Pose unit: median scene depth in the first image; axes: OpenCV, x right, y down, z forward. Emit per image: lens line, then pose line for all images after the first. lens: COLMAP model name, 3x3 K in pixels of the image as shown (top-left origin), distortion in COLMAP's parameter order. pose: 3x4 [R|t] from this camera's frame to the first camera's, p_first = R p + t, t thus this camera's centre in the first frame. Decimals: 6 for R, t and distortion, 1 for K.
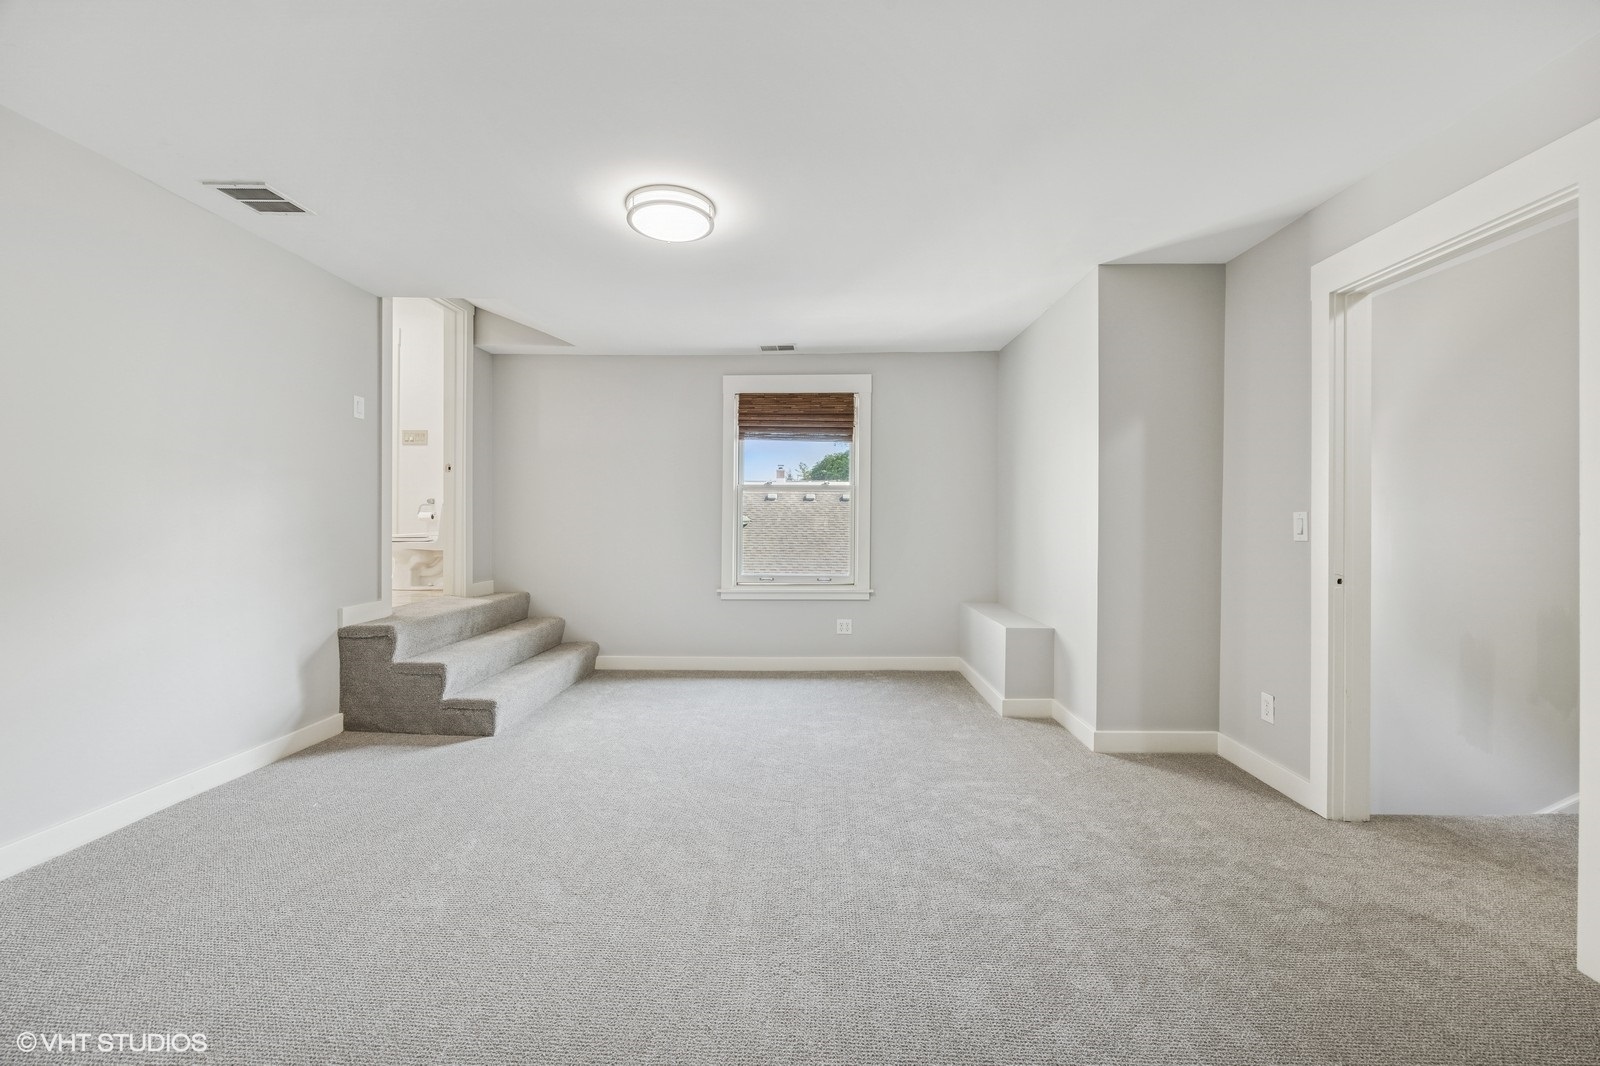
lens RADIAL K [[627.7, 0, 798.1], [0, 627.7, 525.2], [0, 0, 1]] dist [-0.001687, 0.000105]
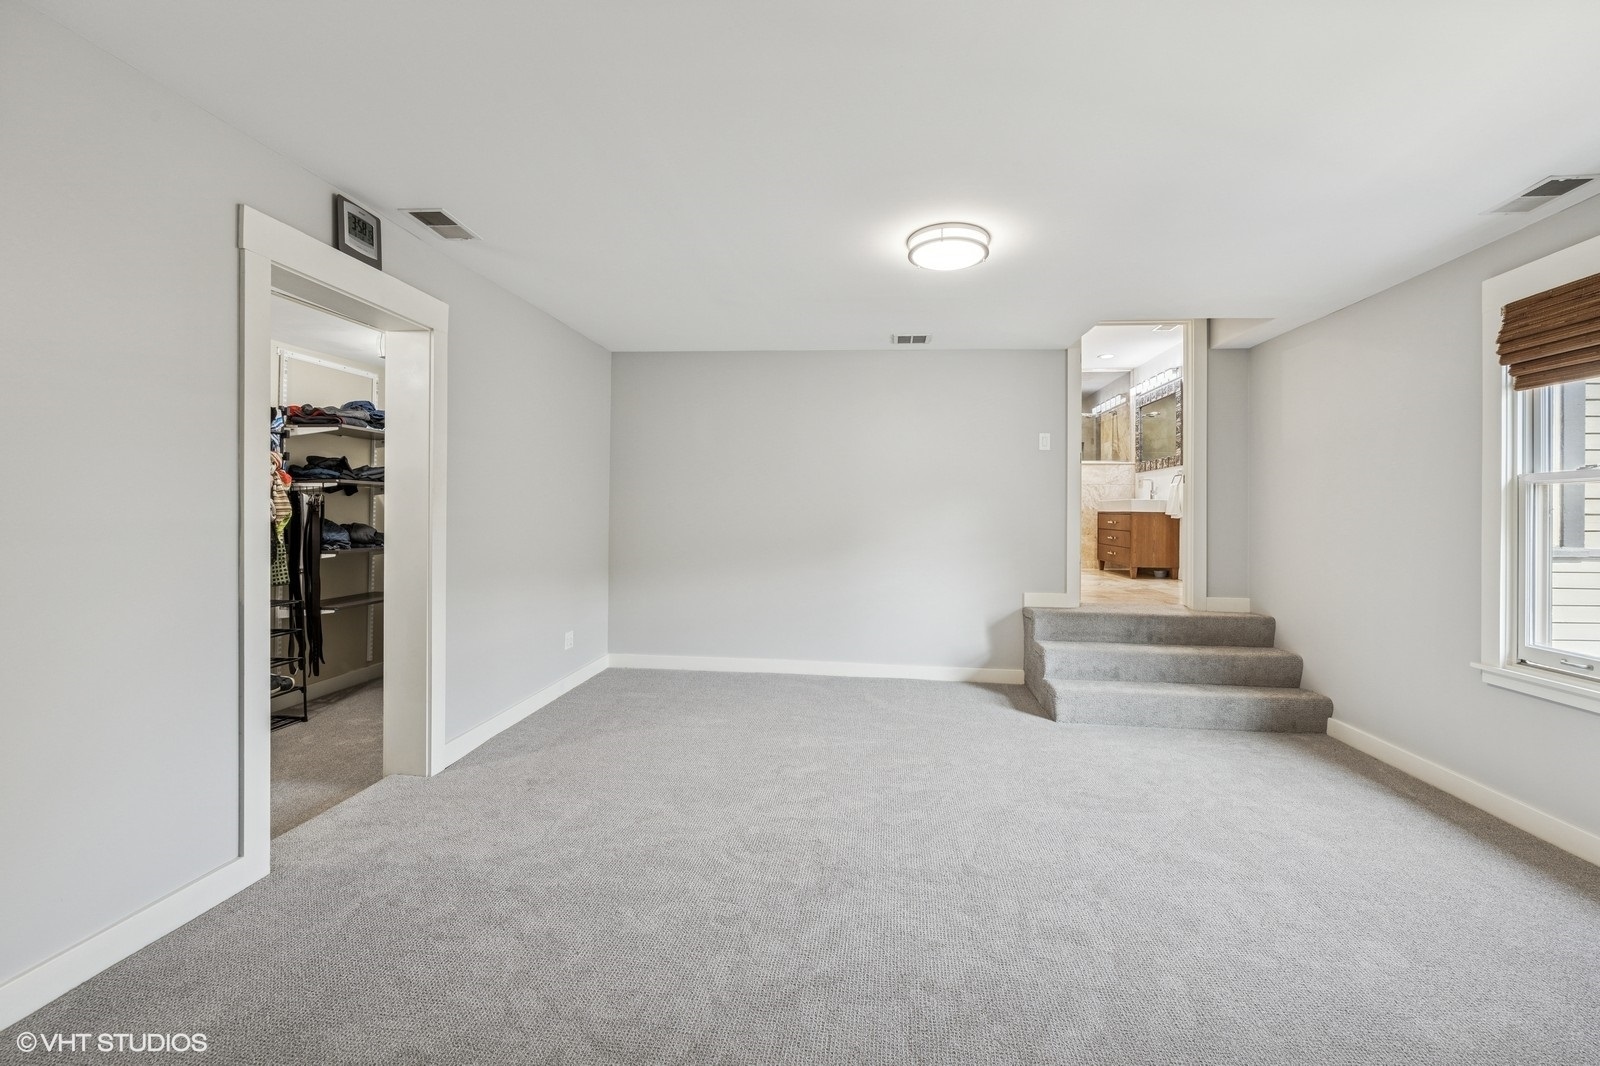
lens RADIAL K [[627.7, 0, 798.1], [0, 627.7, 518.0], [0, 0, 1]] dist [-0.001687, 0.000105]
pose [[-0.063956, 0.001195, -0.997952, 0.576677], [-0.021865, 0.999758, 0.002598, -0.019545], [0.997713, 0.021986, -0.063915, 0.523256]]
